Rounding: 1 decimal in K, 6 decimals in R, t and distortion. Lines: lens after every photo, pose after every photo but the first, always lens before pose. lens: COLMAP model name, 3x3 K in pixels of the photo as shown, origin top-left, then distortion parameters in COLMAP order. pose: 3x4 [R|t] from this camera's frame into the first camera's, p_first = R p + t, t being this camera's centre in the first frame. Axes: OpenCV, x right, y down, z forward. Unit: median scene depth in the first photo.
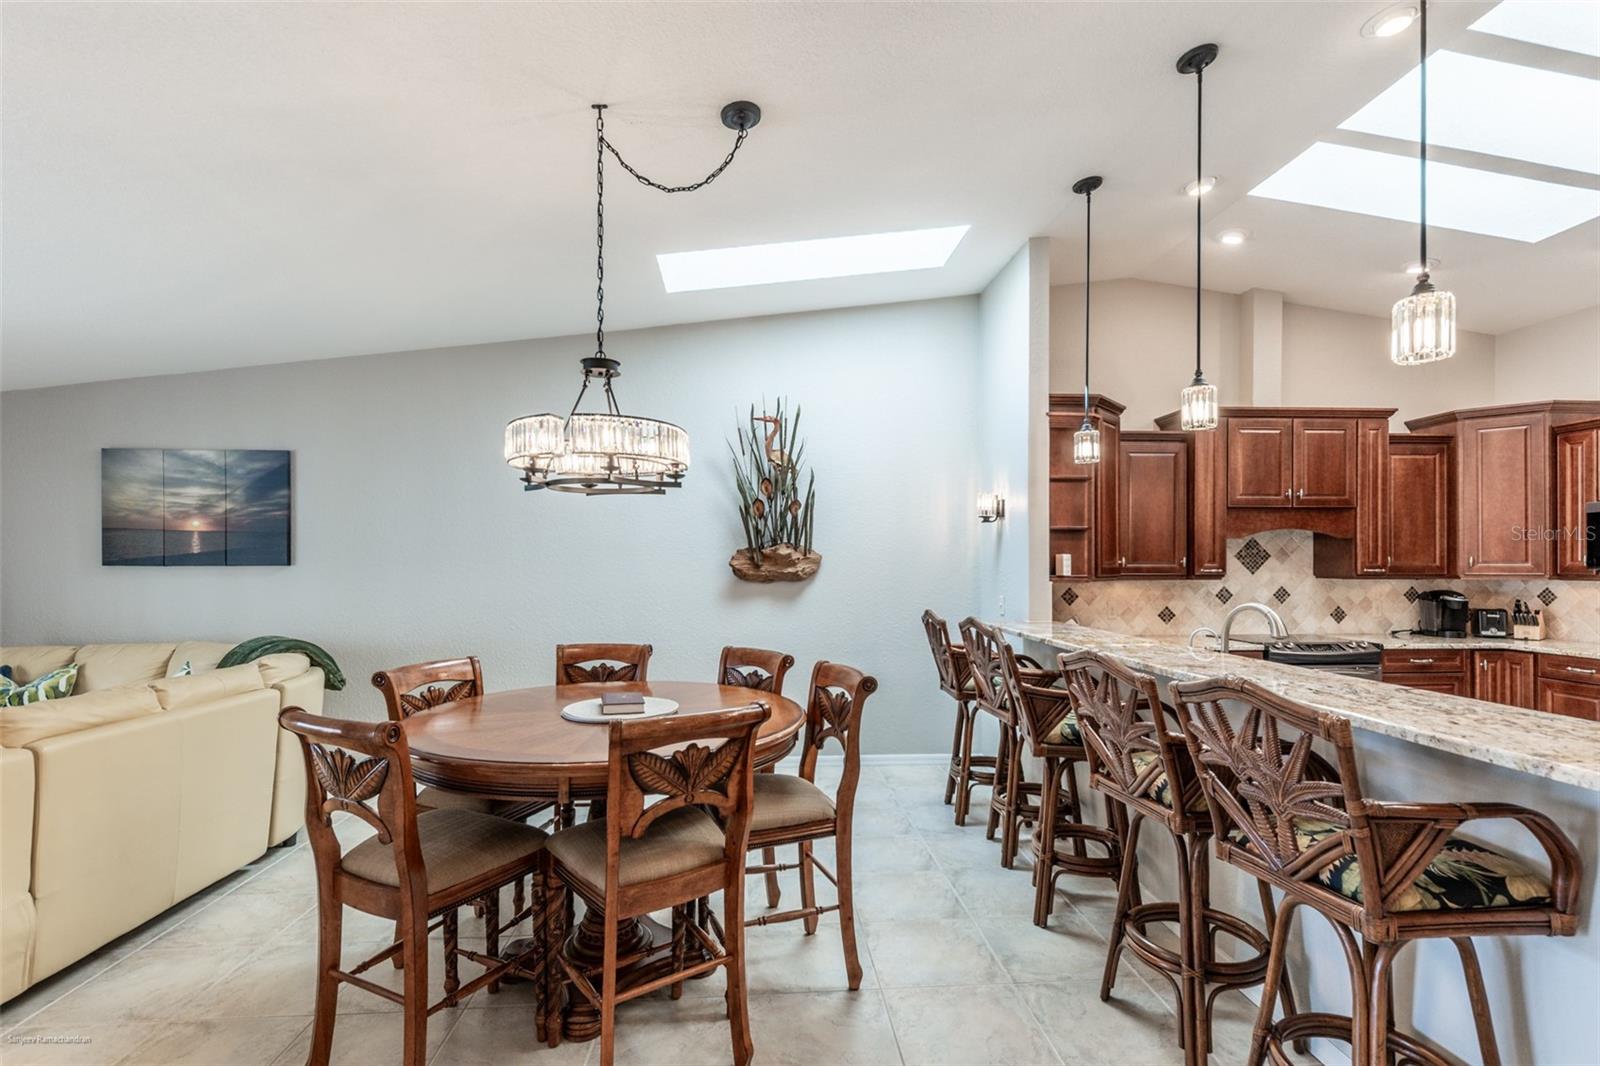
lens RADIAL K [[735.7, 0, 799.9], [0, 735.7, 564.2], [0, 0, 1]] dist [0.000134, -0.000001]
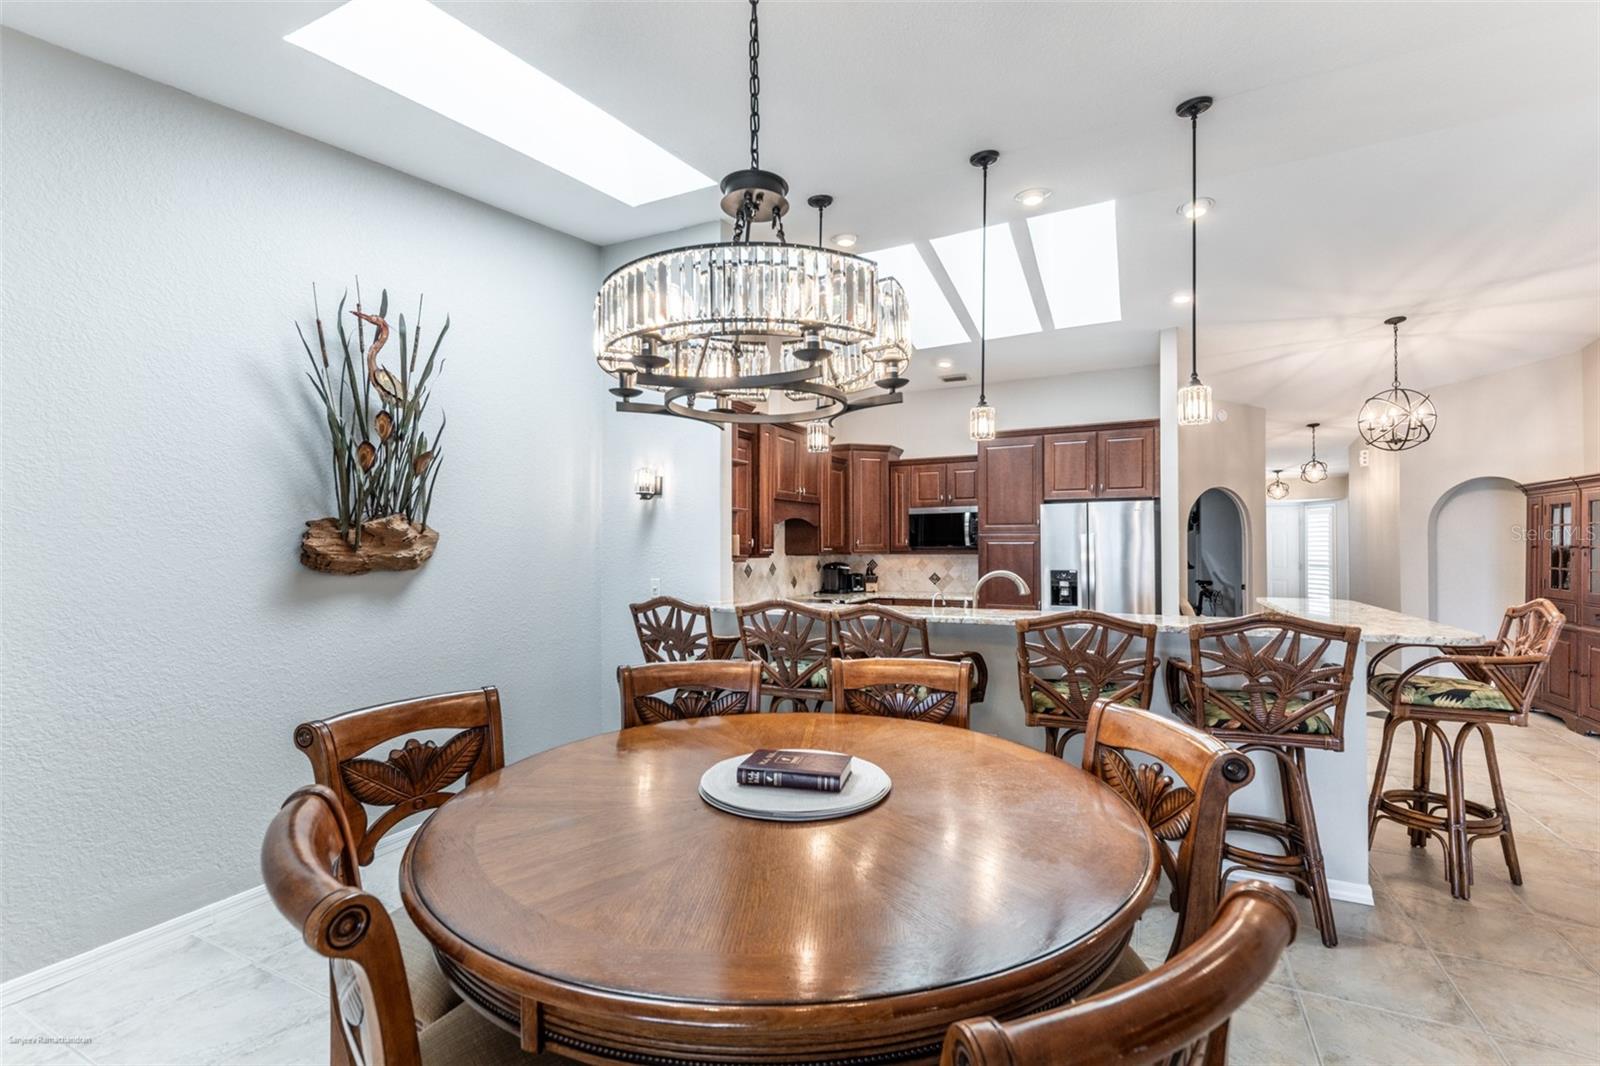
lens RADIAL K [[687.4, 0, 806.8], [0, 687.4, 544.2], [0, 0, 1]] dist [0.026437, -0.011967]
pose [[0.505796, 0.000843, 0.862653, -0.388952], [0.002585, 0.999994, -0.002493, 0.001954], [-0.862649, 0.003490, 0.505790, 0.378837]]
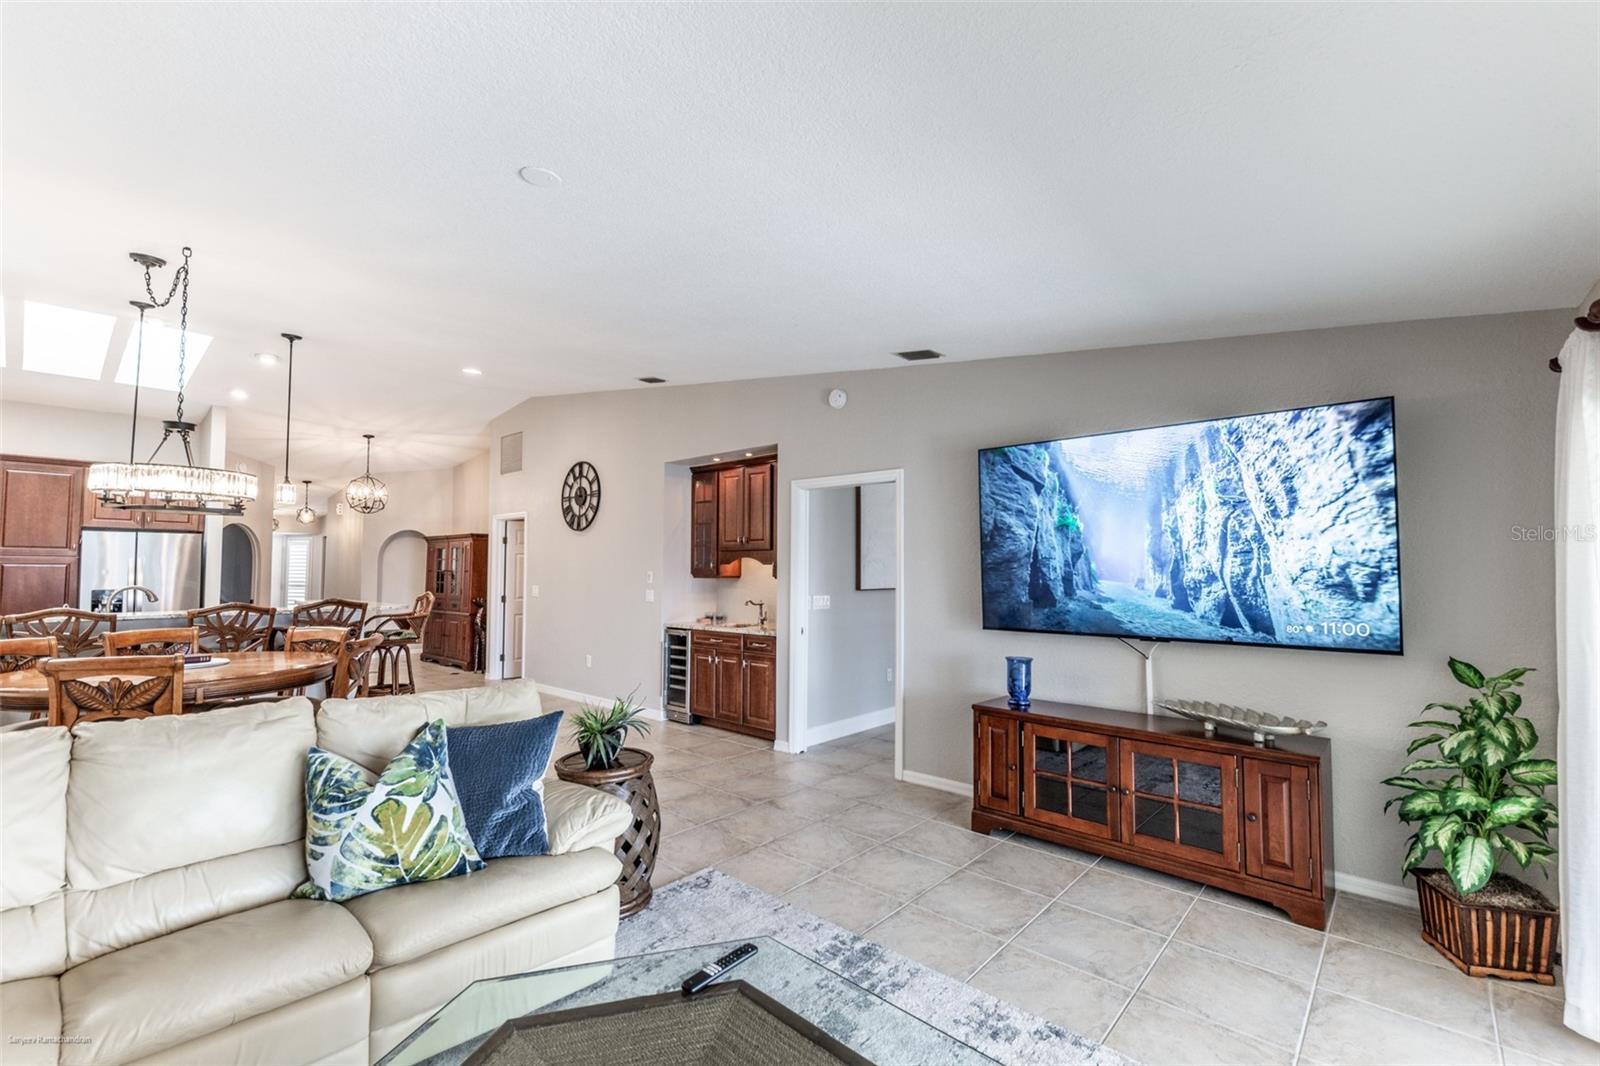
lens RADIAL K [[679.0, 0, 818.4], [0, 679.0, 540.9], [0, 0, 1]] dist [-0.008192, -0.000466]
pose [[-0.710683, 0.029271, 0.702904, -1.124444], [-0.003407, 0.998979, -0.045046, 0.003487], [-0.703505, -0.034408, -0.709857, 0.570915]]
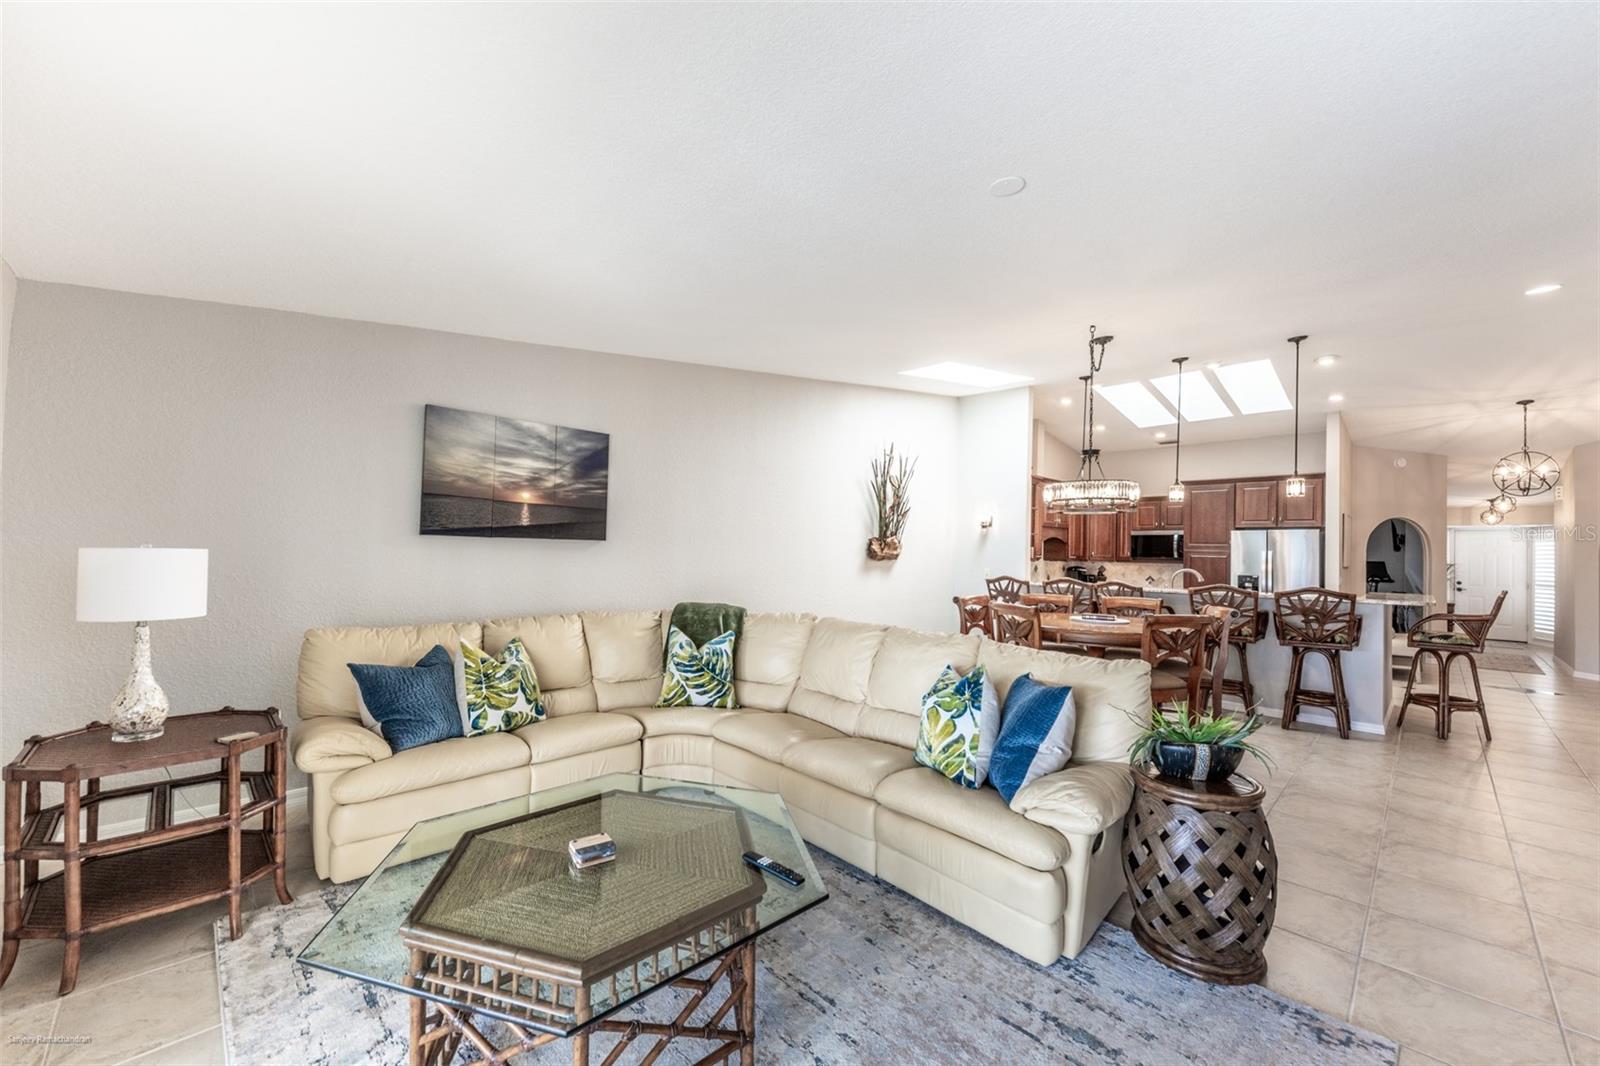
lens RADIAL K [[619.1, 0, 806.8], [0, 619.1, 543.5], [0, 0, 1]] dist [0.009806, -0.006248]
pose [[0.754795, 0.026678, 0.655418, -1.081251], [-0.022772, 0.999636, -0.014464, 0.012875], [-0.655565, -0.004008, 0.755128, 0.120260]]
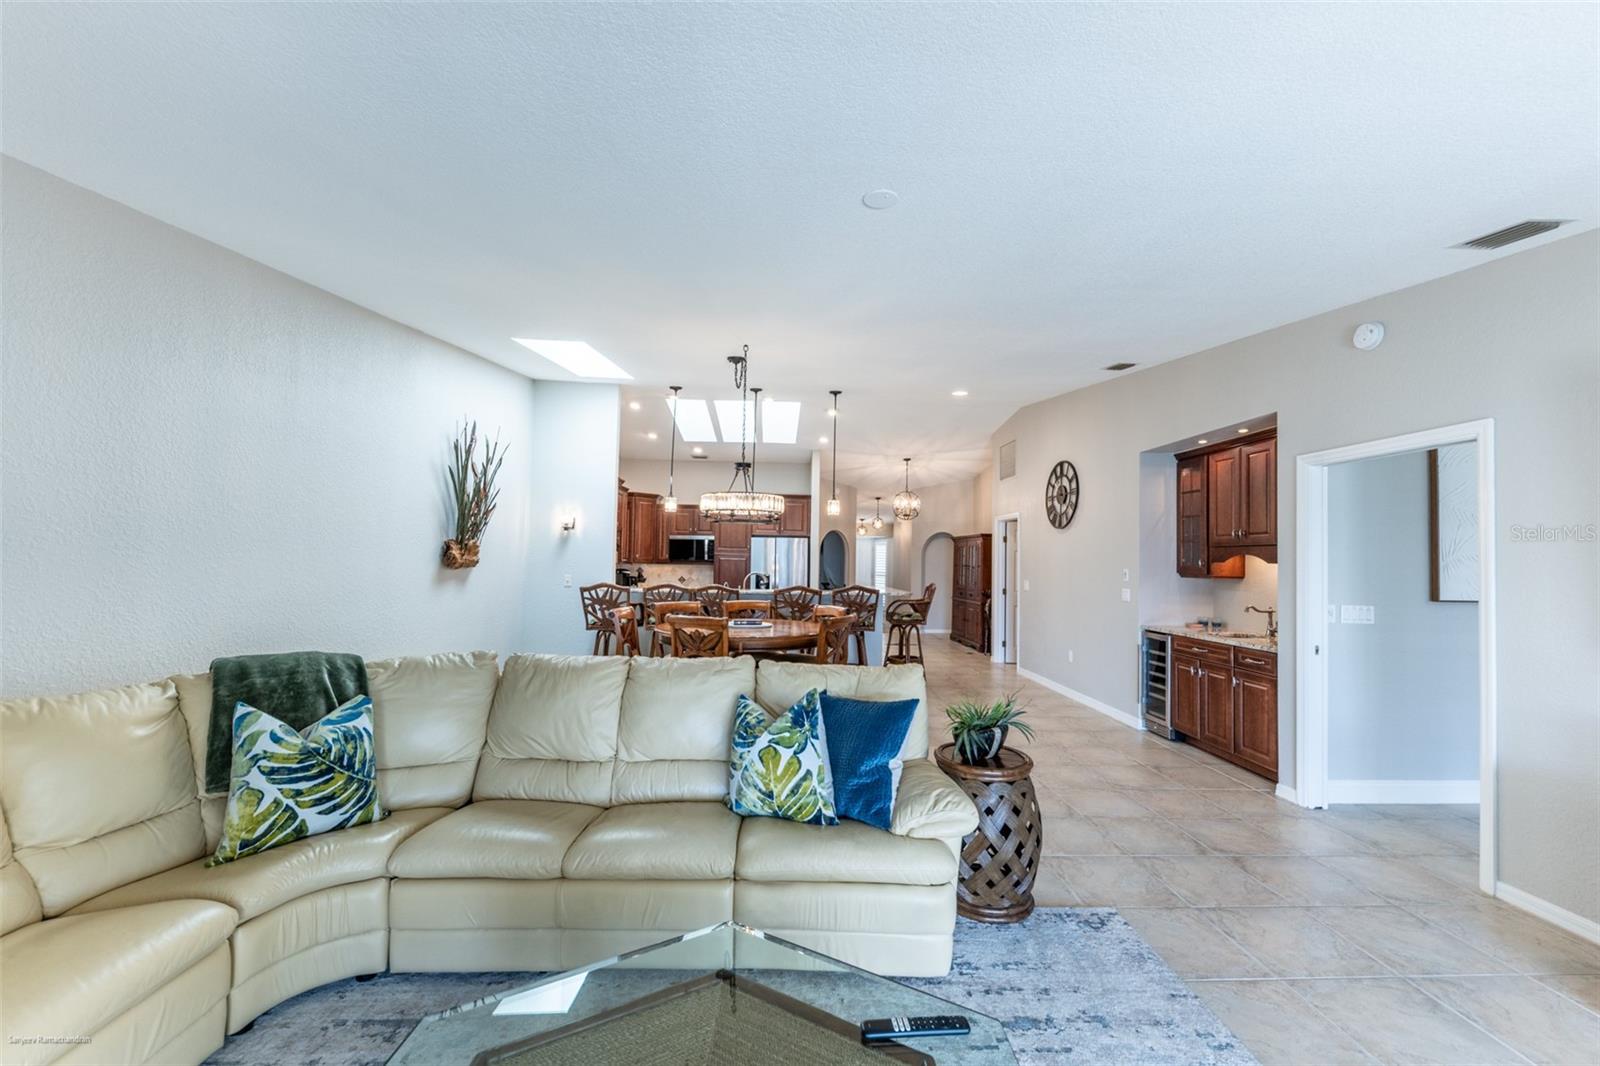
lens RADIAL K [[619.1, 0, 806.8], [0, 619.1, 543.5], [0, 0, 1]] dist [0.009806, -0.006248]
pose [[0.024405, 0.029773, 0.999259, -1.120372], [-0.019639, 0.999378, -0.029297, 0.002343], [-0.999509, -0.018910, 0.024974, 0.418385]]
